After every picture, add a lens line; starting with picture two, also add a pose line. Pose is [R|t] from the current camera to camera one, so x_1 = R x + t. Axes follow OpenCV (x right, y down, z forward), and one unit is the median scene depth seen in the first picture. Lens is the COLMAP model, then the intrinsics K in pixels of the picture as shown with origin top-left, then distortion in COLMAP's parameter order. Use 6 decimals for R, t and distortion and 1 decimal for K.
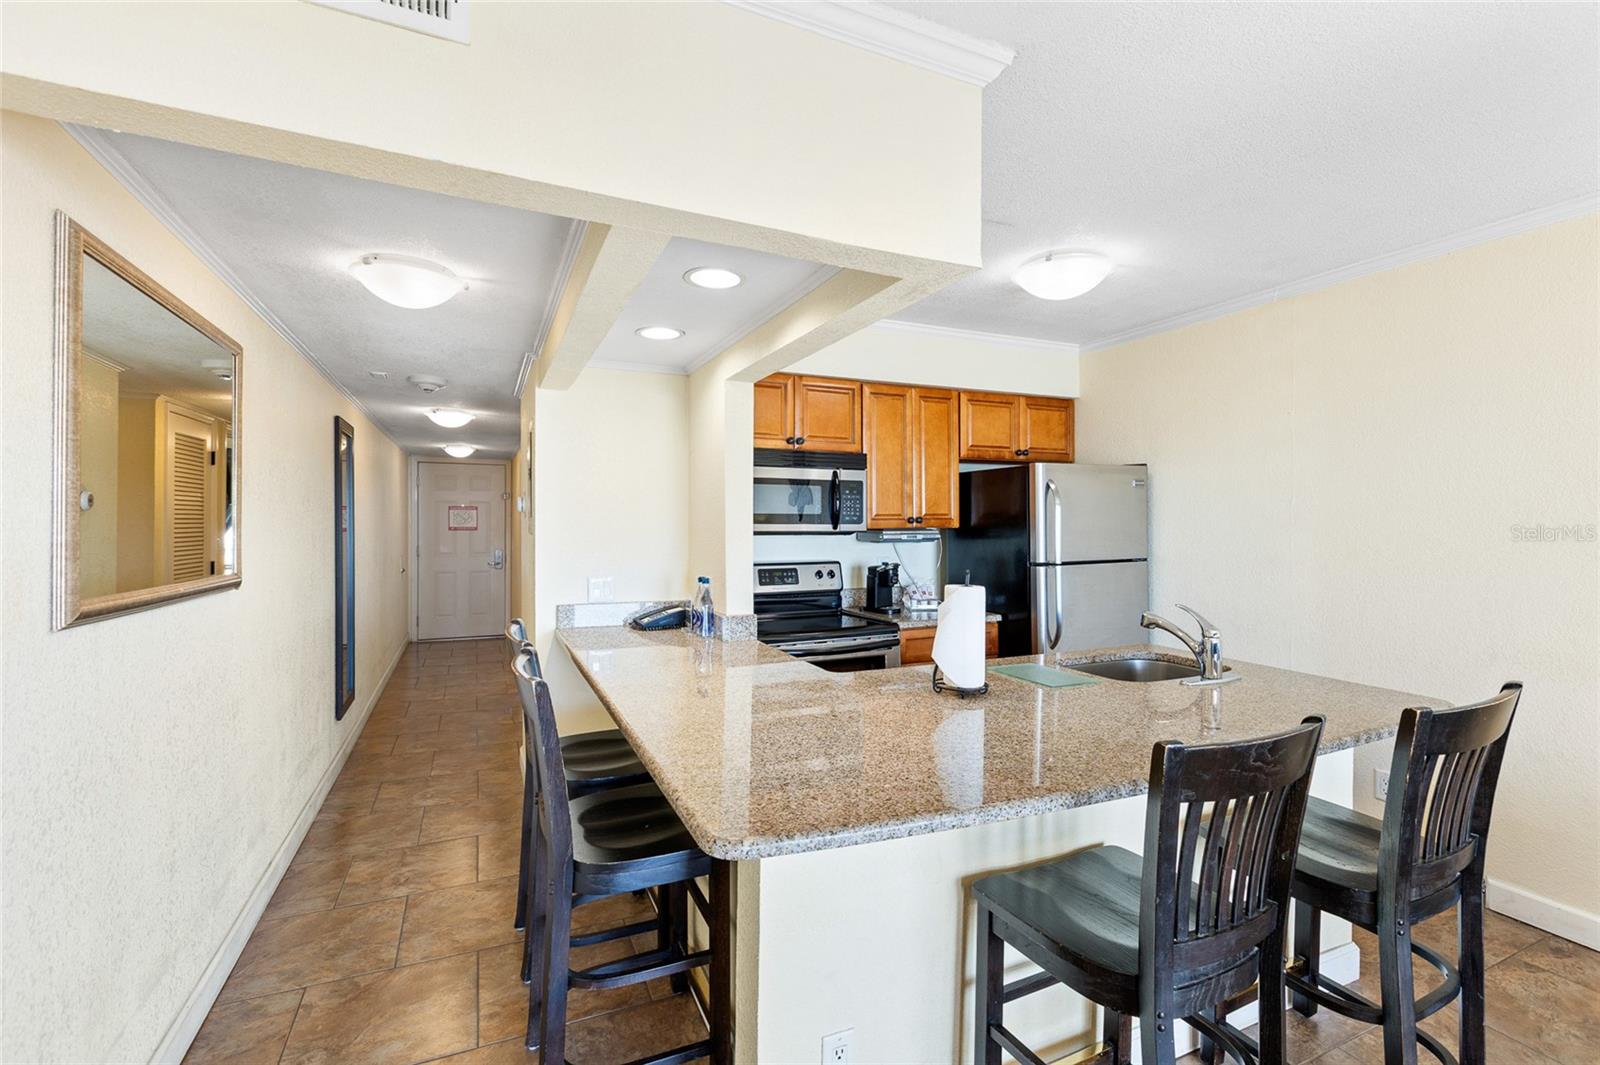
lens RADIAL K [[712.5, 0, 790.9], [0, 712.5, 525.3], [0, 0, 1]] dist [0.000372, -0.001018]
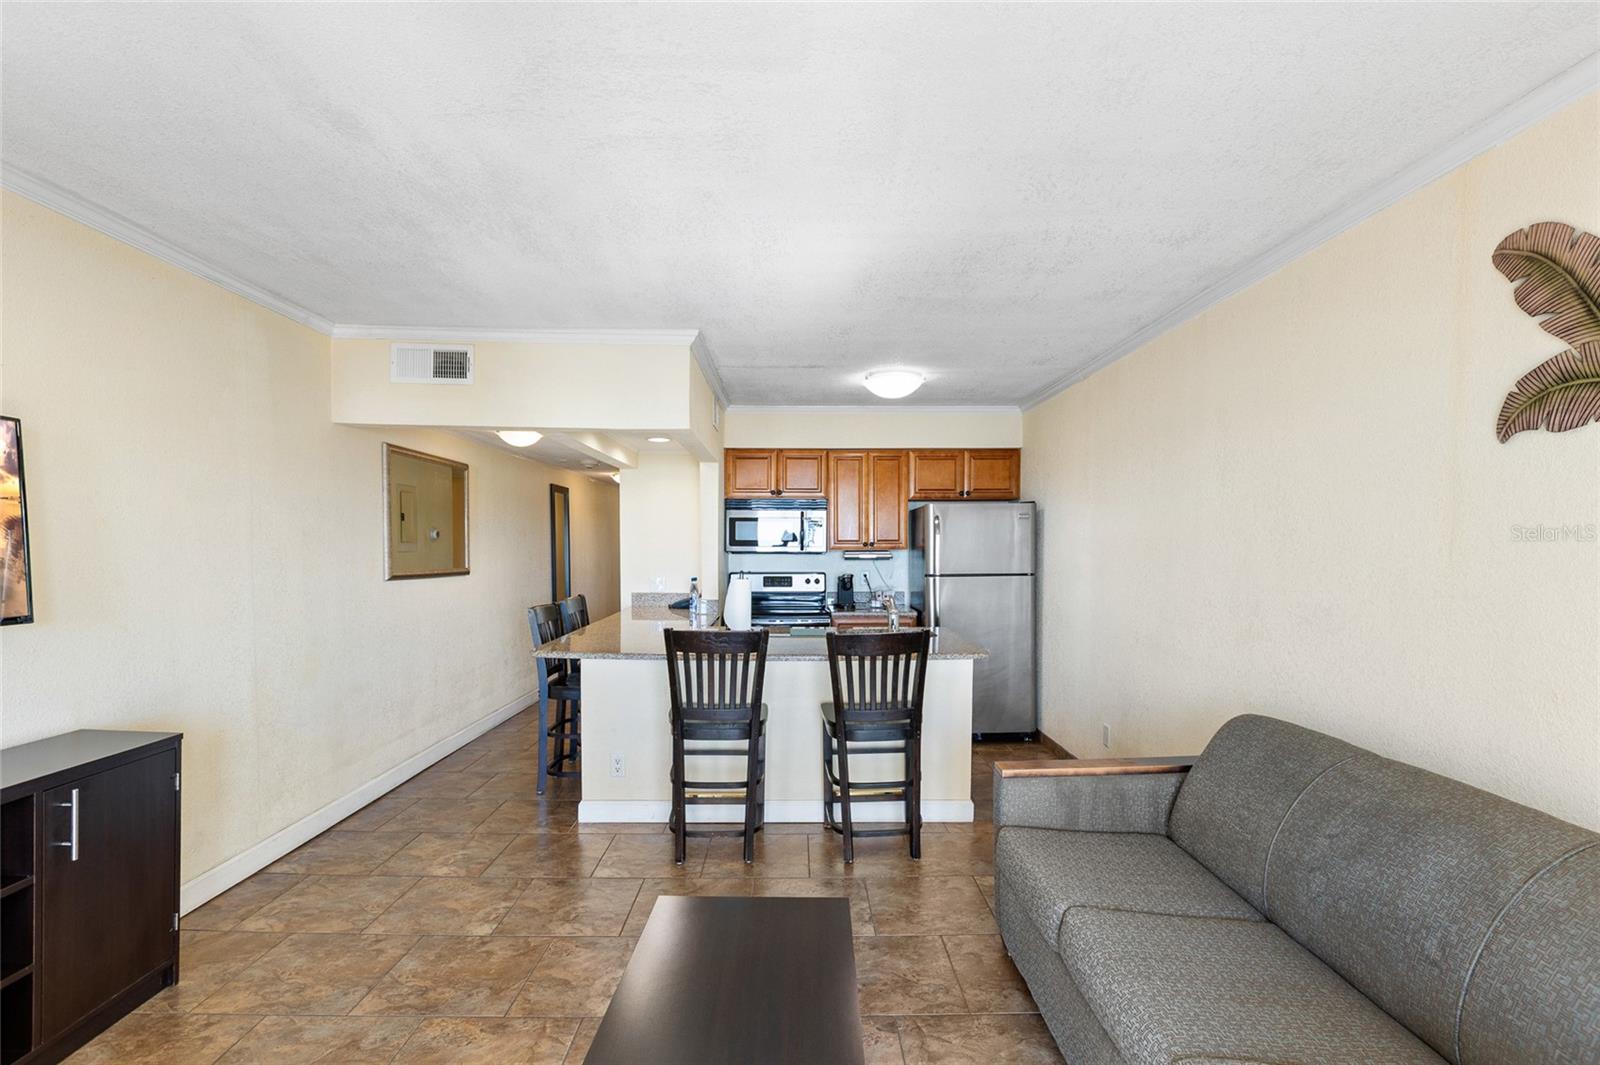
lens RADIAL K [[712.5, 0, 790.5], [0, 712.5, 560.9], [0, 0, 1]] dist [0.000372, -0.001018]
pose [[0.917830, 0.010245, -0.396842, 0.605167], [-0.003464, 0.999836, 0.017801, 0.001234], [0.396959, -0.014963, 0.917715, -0.377686]]
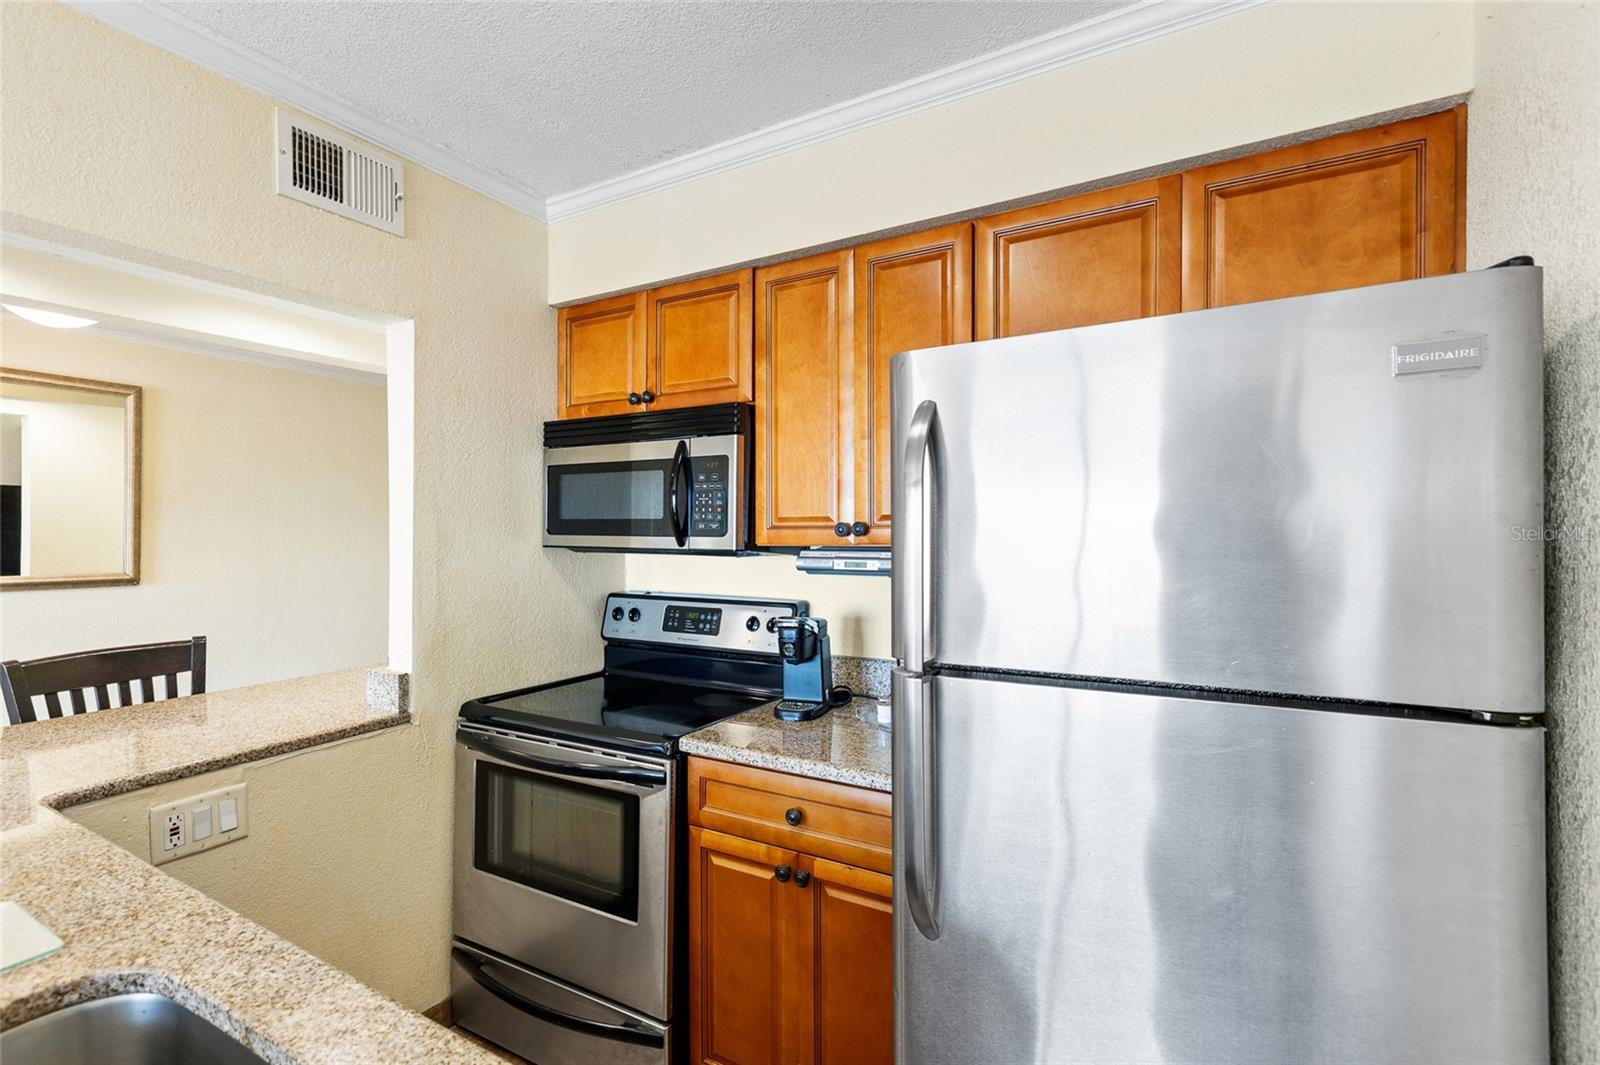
lens RADIAL K [[712.5, 0, 804.6], [0, 712.5, 530.5], [0, 0, 1]] dist [0.000372, -0.001018]
pose [[0.590578, 0.001962, -0.806979, 0.540814], [-0.002897, 0.999996, 0.000311, -0.006544], [0.806976, 0.002154, 0.590581, 0.708257]]
